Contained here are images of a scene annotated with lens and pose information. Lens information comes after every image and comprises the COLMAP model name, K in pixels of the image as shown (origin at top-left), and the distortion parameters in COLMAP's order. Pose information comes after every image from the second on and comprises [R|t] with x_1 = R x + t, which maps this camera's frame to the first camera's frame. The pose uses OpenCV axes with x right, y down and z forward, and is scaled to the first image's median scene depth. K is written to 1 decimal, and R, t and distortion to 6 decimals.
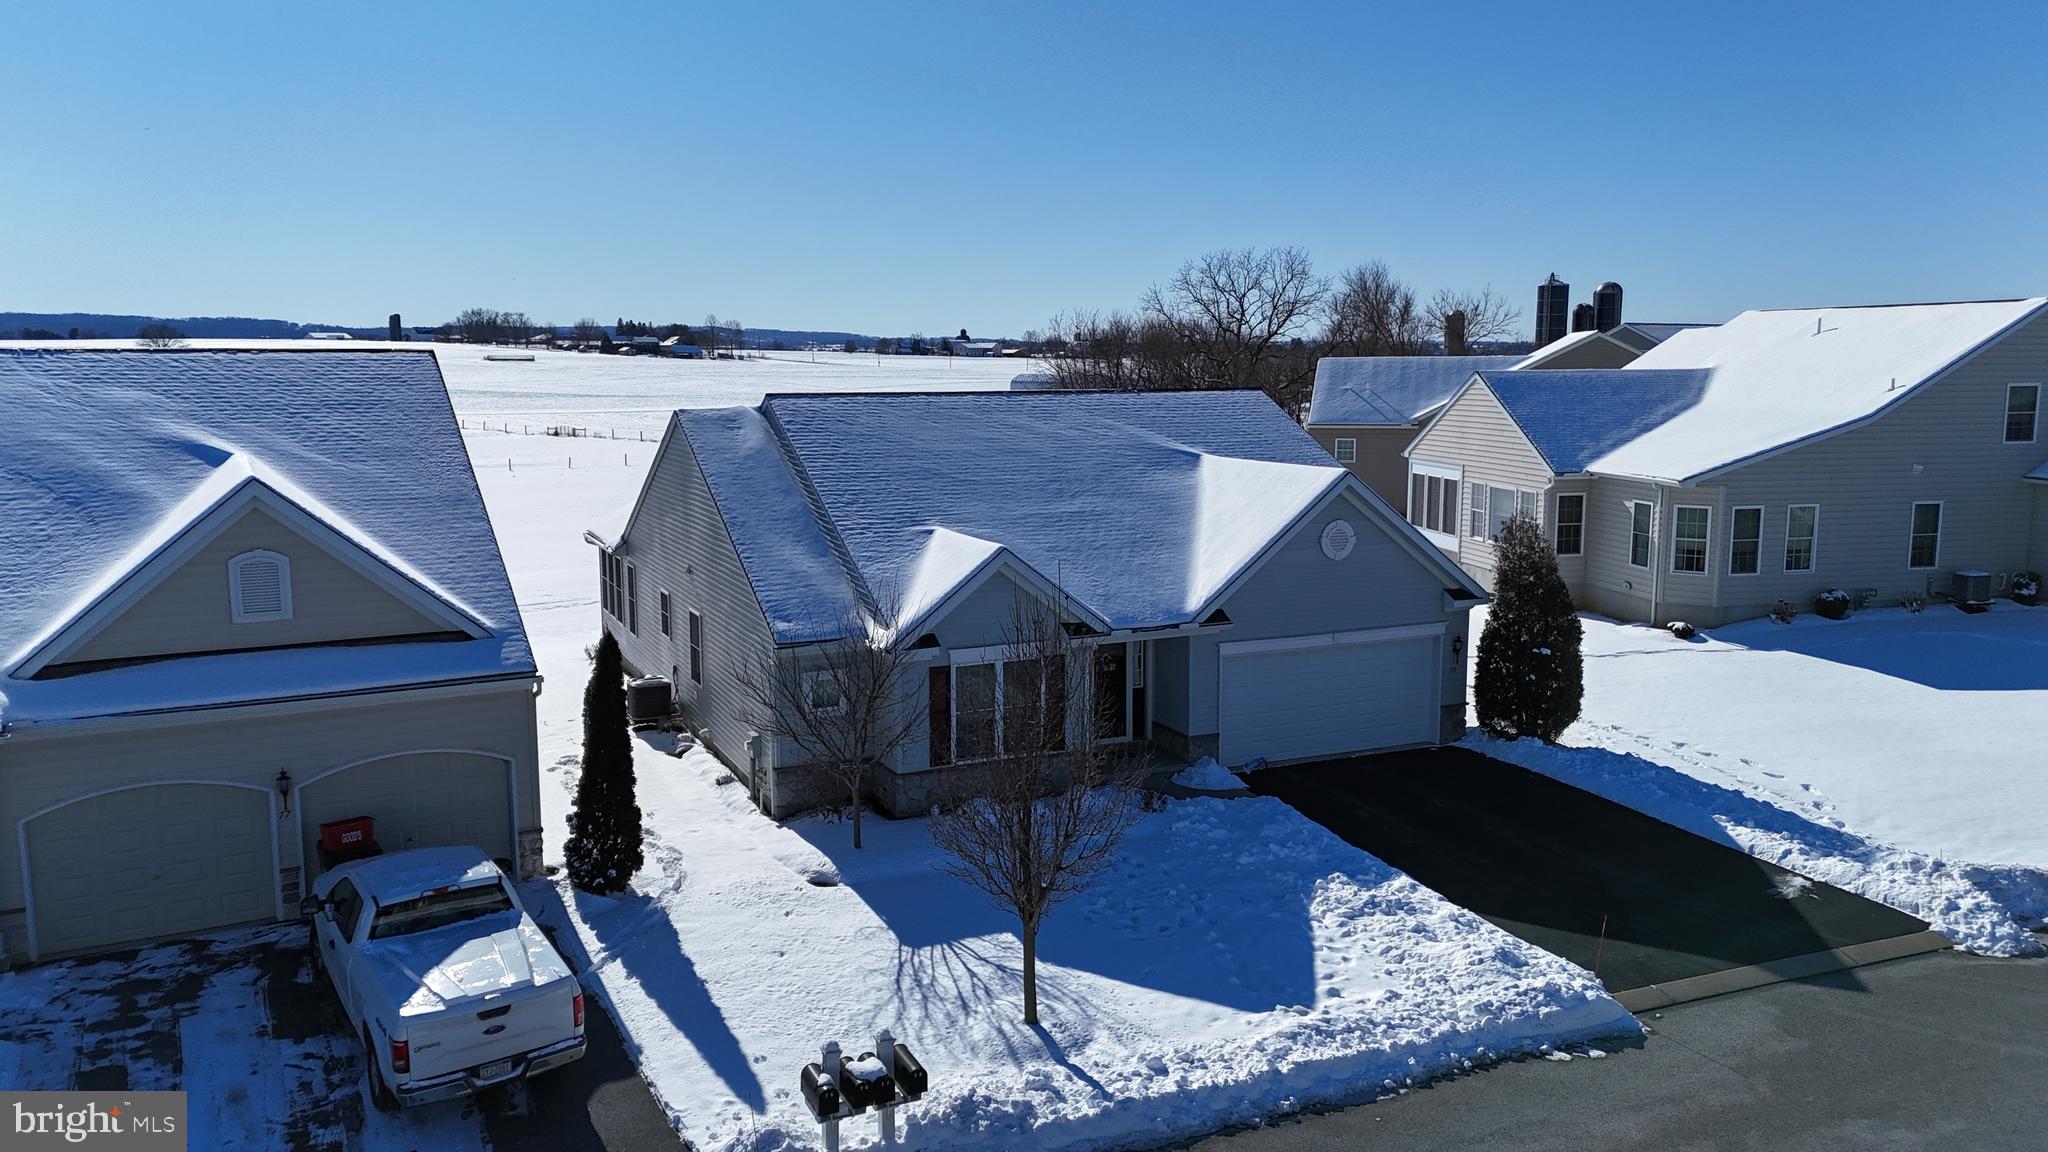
lens RADIAL K [[1478.4, 0, 1024.0], [0, 1478.4, 576.0], [0, 0, 1]] dist [0.113898, -0.131334]
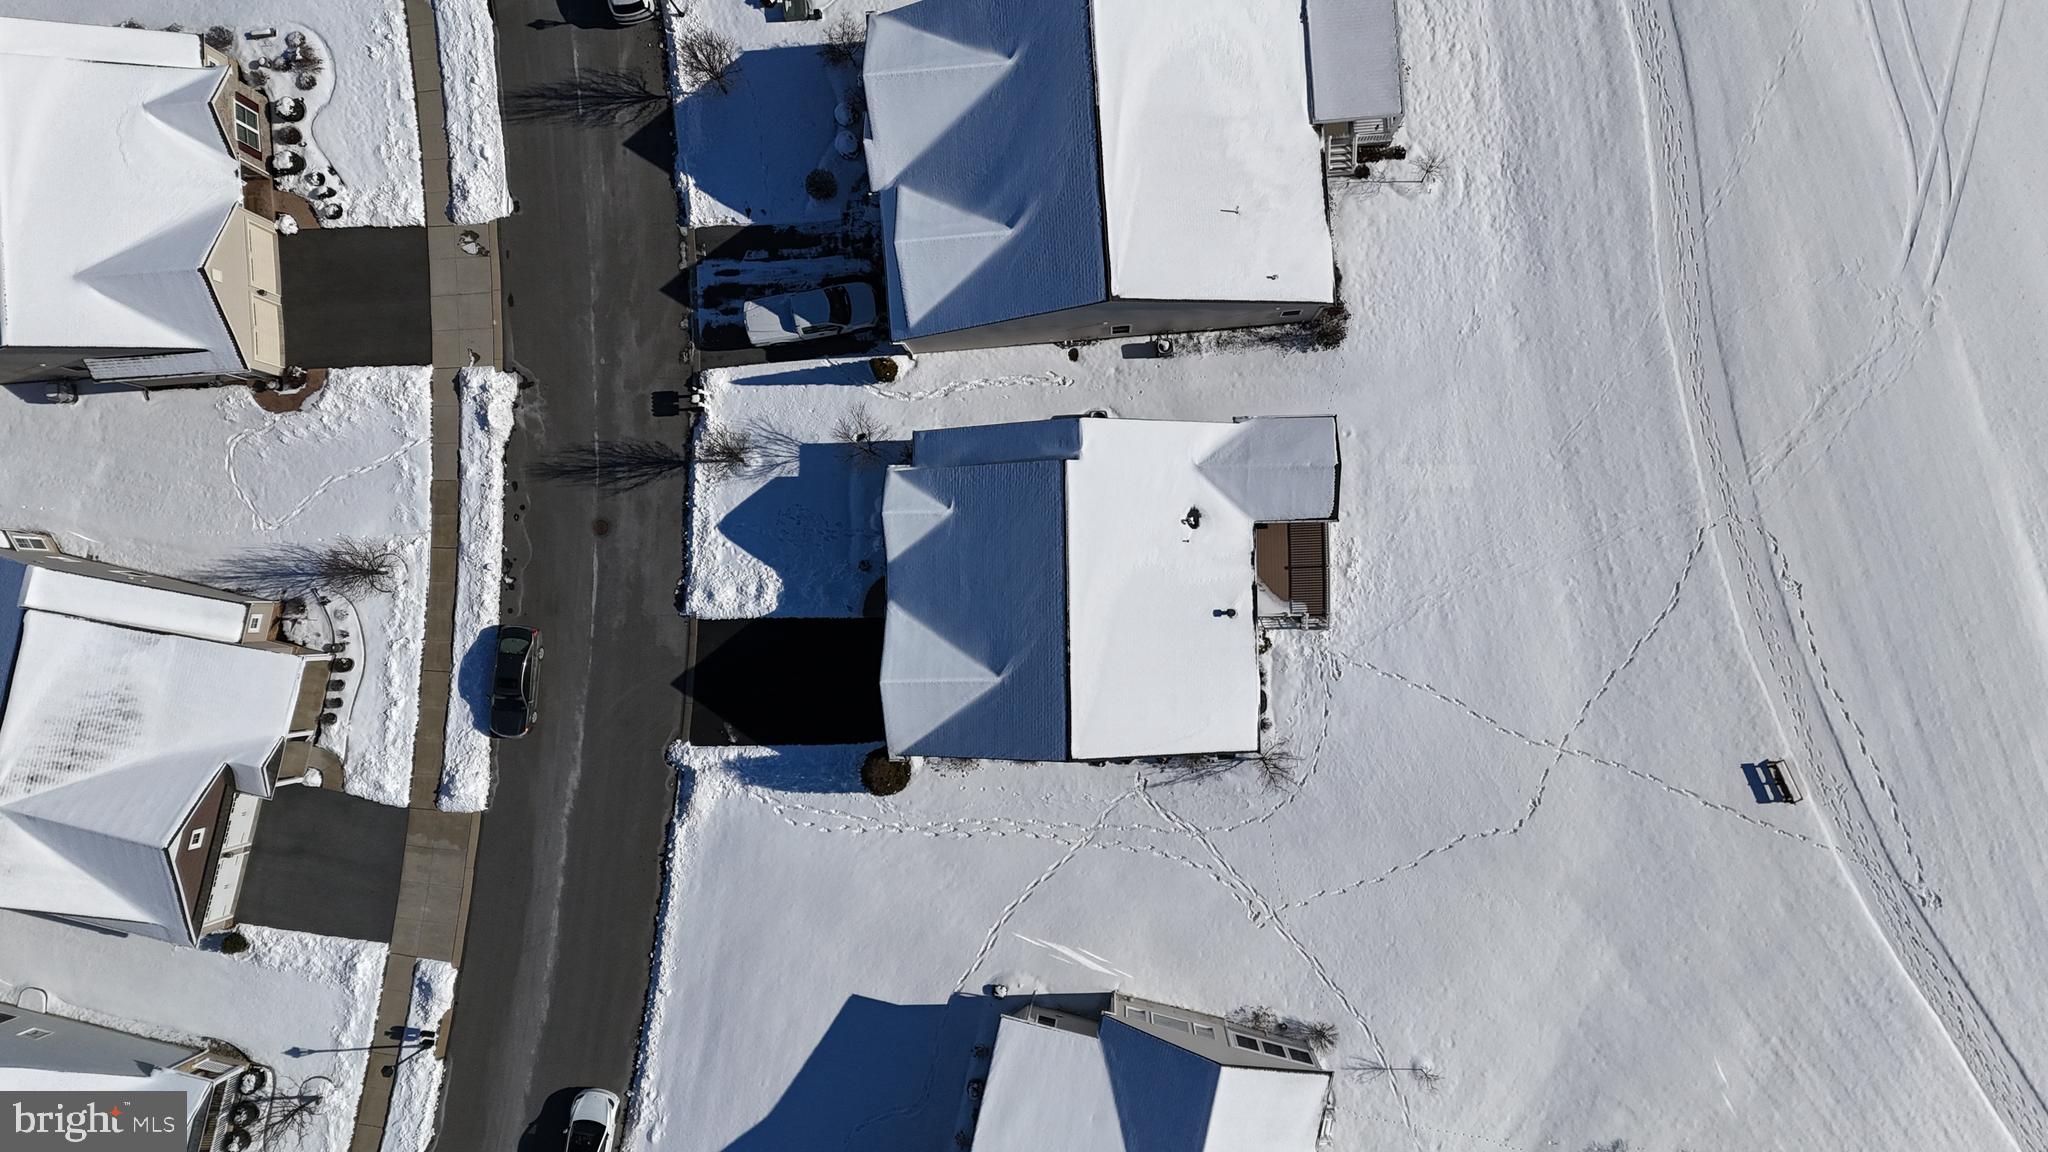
lens RADIAL K [[1478.4, 0, 1024.0], [0, 1478.4, 576.0], [0, 0, 1]] dist [0.113898, -0.131334]
pose [[-0.404325, 0.913848, -0.037454, 0.089673], [-0.135634, -0.019412, 0.990569, -2.493800], [0.904503, 0.405592, 0.131797, 0.904030]]
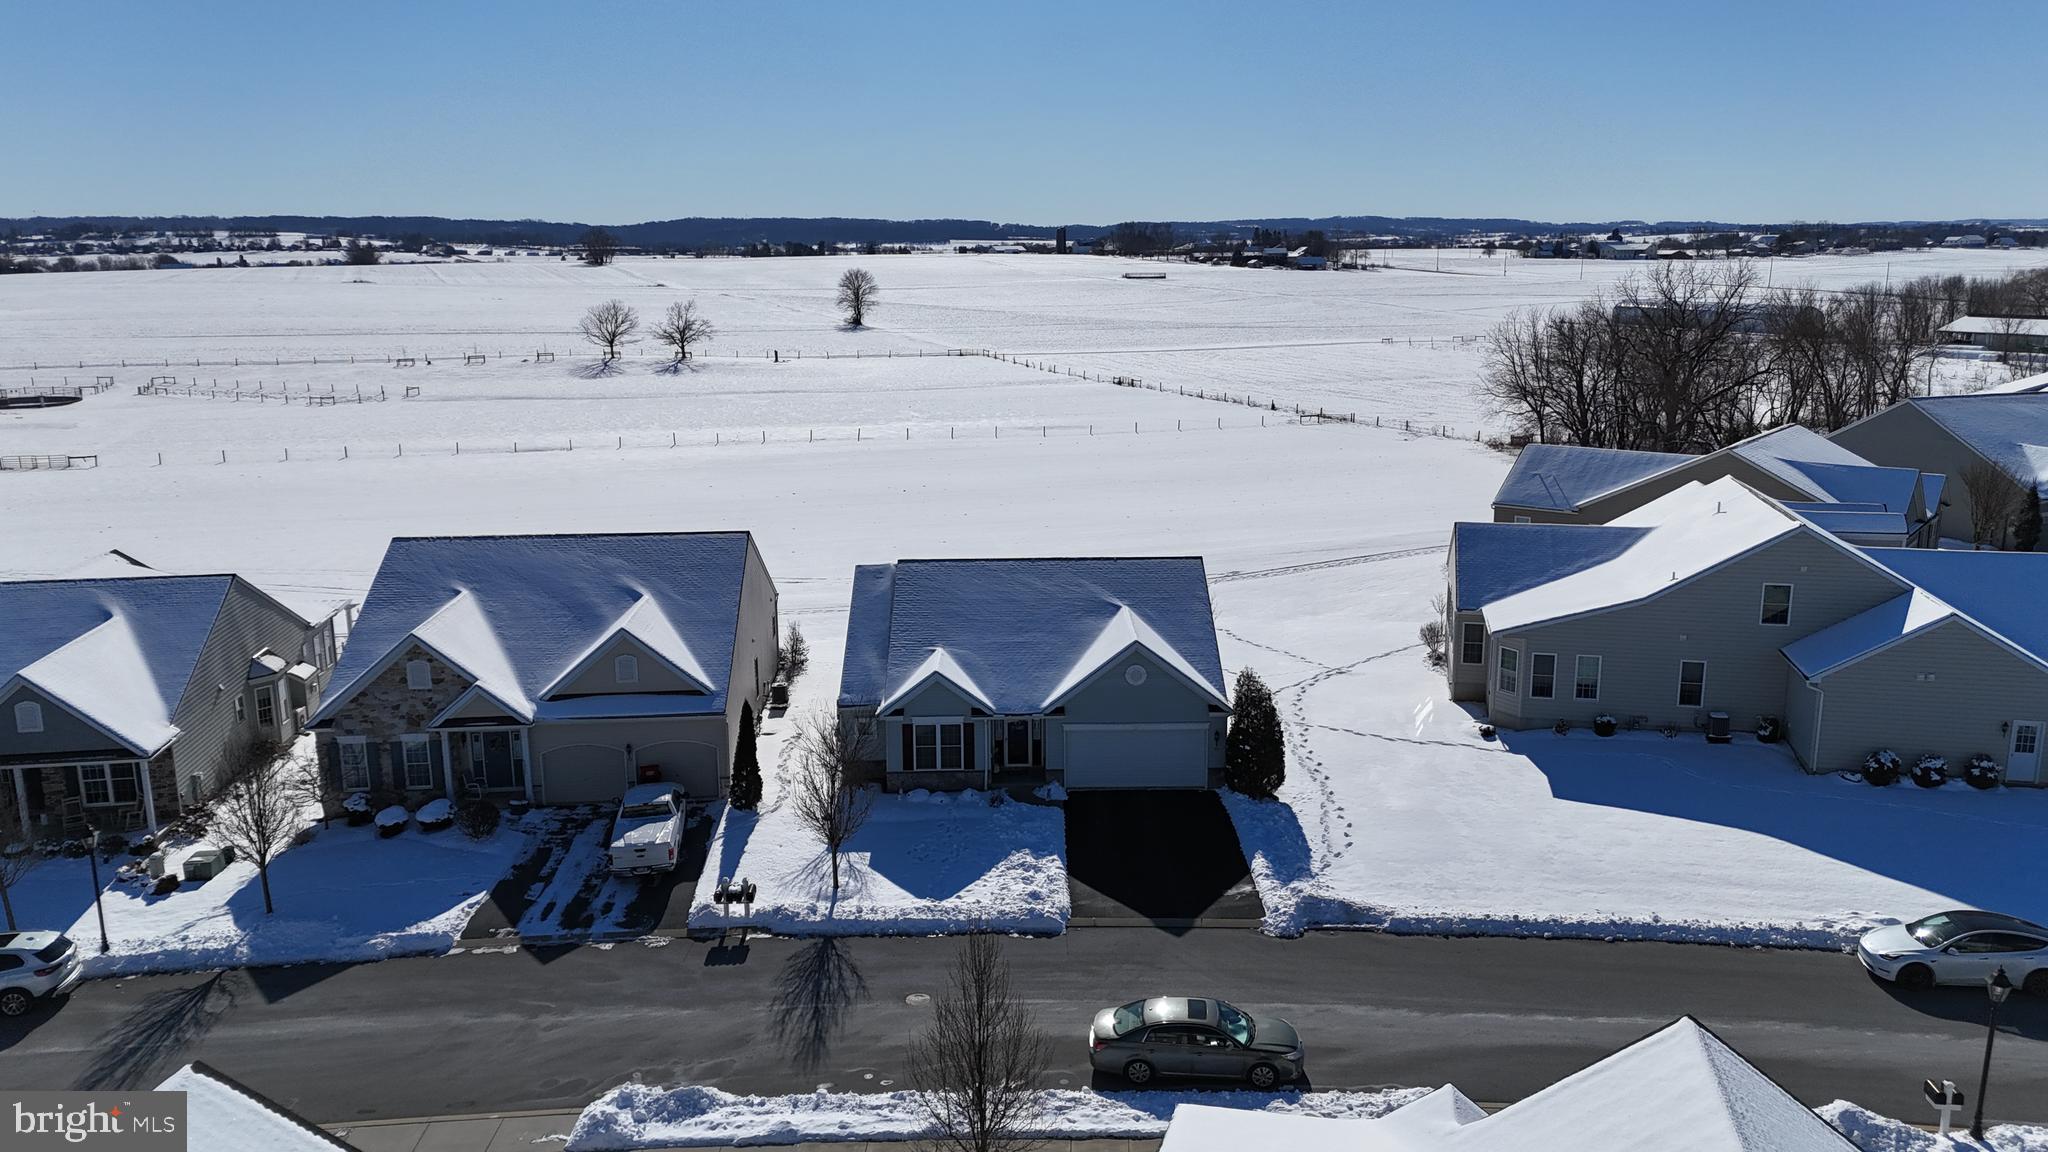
lens RADIAL K [[1478.4, 0, 1024.0], [0, 1478.4, 576.0], [0, 0, 1]] dist [0.113898, -0.131334]
pose [[0.909396, 0.082224, -0.407722, 0.915405], [-0.052875, 0.995166, 0.082757, -0.324384], [0.412556, -0.053700, 0.909348, -0.813904]]
